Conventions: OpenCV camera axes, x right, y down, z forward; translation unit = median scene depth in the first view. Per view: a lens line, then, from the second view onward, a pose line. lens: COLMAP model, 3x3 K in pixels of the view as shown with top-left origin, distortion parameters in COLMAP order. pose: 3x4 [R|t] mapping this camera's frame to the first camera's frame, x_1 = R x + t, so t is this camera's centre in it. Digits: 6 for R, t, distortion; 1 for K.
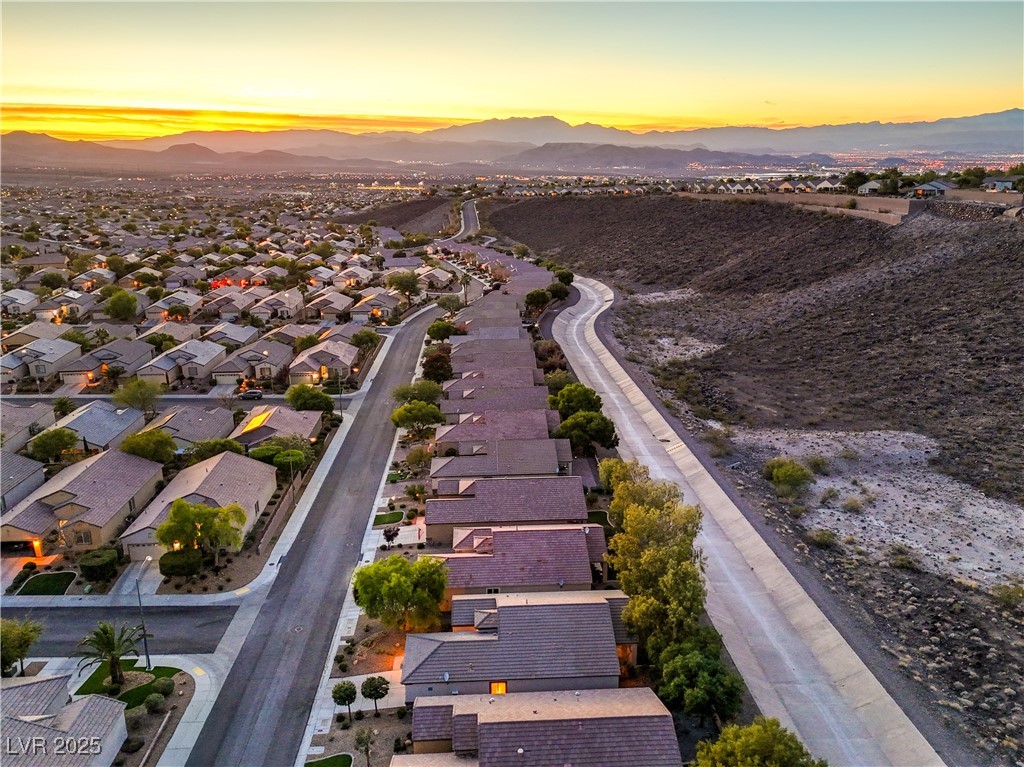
lens RADIAL K [[764.2, 0, 518.7], [0, 764.2, 387.5], [0, 0, 1]] dist [0.076914, -0.069139]
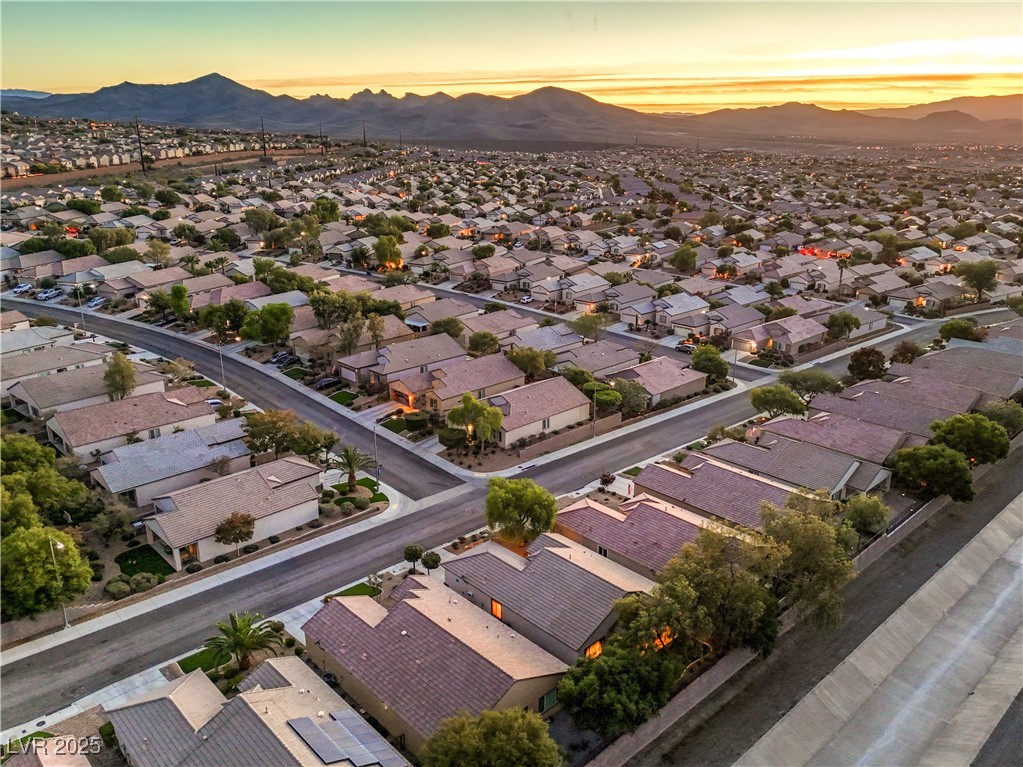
lens RADIAL K [[763.5, 0, 518.2], [0, 763.5, 387.5], [0, 0, 1]] dist [0.076914, -0.069139]
pose [[0.651890, 0.251434, -0.715416, 0.277437], [-0.224889, 0.965090, 0.134262, -0.028433], [0.724199, 0.073365, 0.685677, 0.093609]]
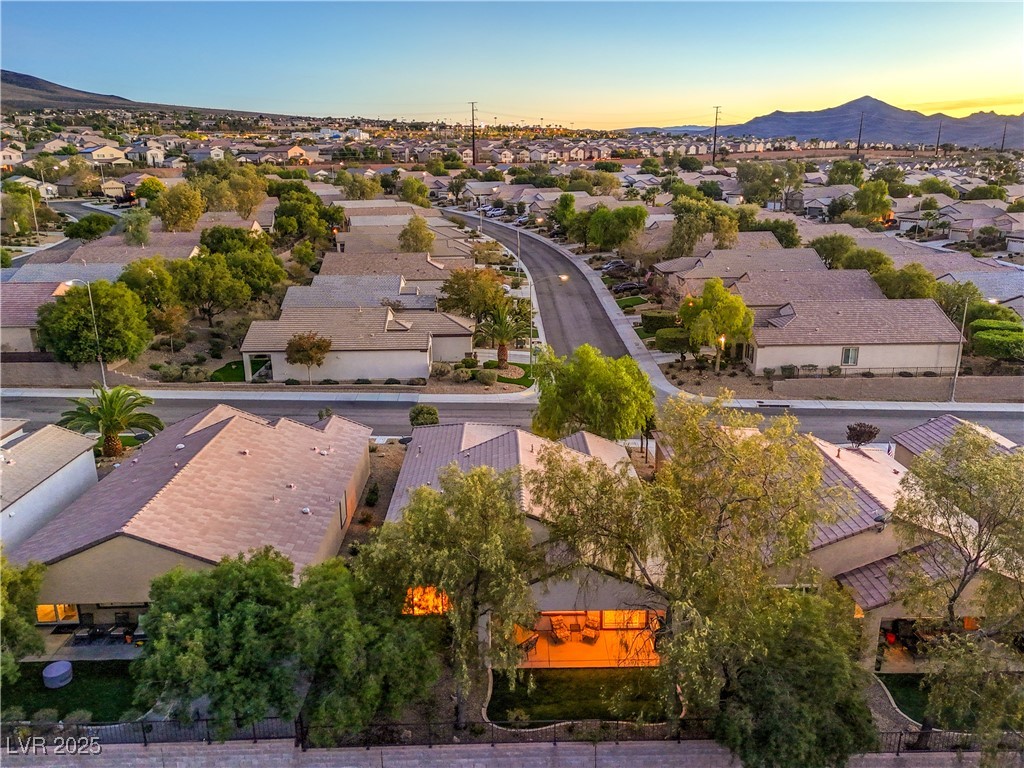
lens RADIAL K [[764.2, 0, 518.7], [0, 764.2, 388.0], [0, 0, 1]] dist [0.076914, -0.069139]
pose [[-0.040615, 0.293618, -0.955060, 0.220261], [-0.272936, 0.916236, 0.293289, 0.033749], [0.961175, 0.272582, 0.042926, 0.409016]]
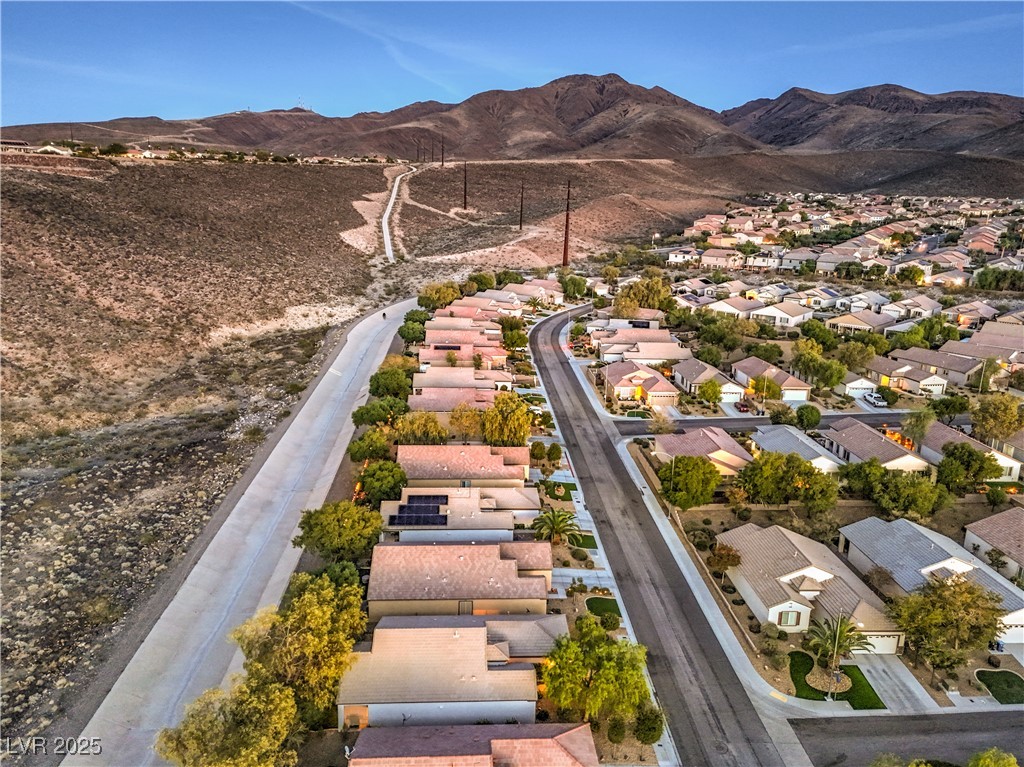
lens RADIAL K [[764.2, 0, 518.7], [0, 764.2, 387.5], [0, 0, 1]] dist [0.076914, -0.069139]
pose [[-0.999670, -0.024458, 0.007916, -0.032570], [-0.016995, 0.859808, 0.510334, -0.209925], [-0.019288, 0.510031, -0.859940, 0.721096]]
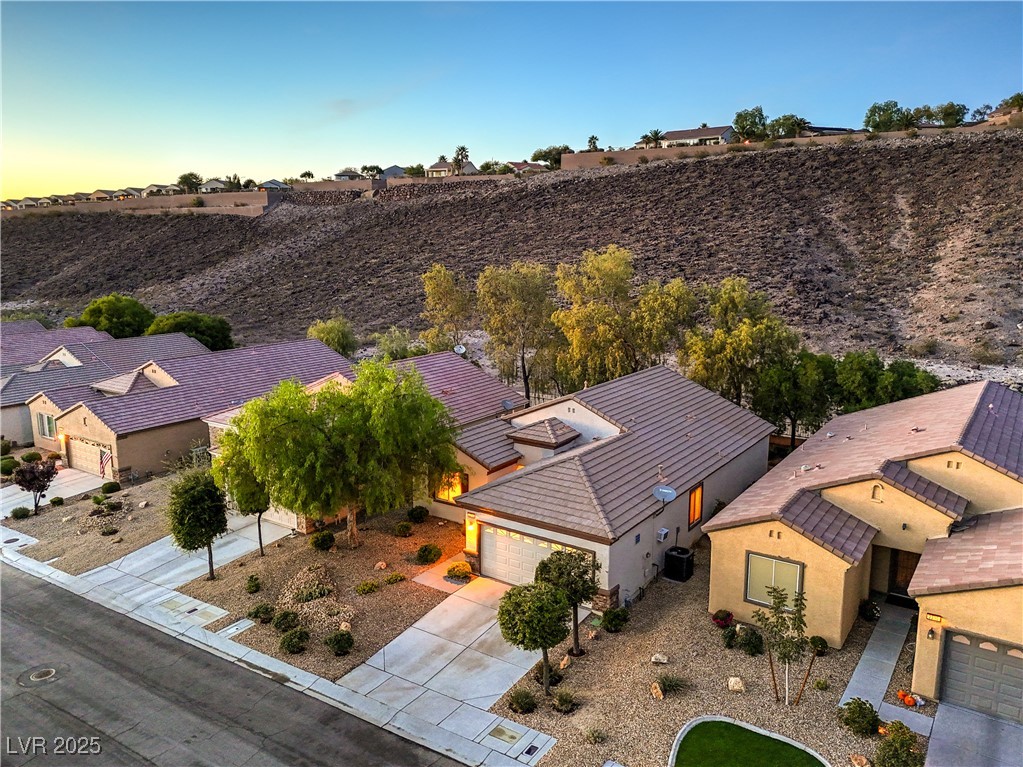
lens RADIAL K [[763.5, 0, 518.2], [0, 763.5, 387.5], [0, 0, 1]] dist [0.076914, -0.069139]
pose [[0.617309, -0.158108, 0.770670, -0.187434], [0.227253, 0.973674, 0.017725, 0.111630], [-0.753184, 0.164195, 0.636988, 0.296177]]
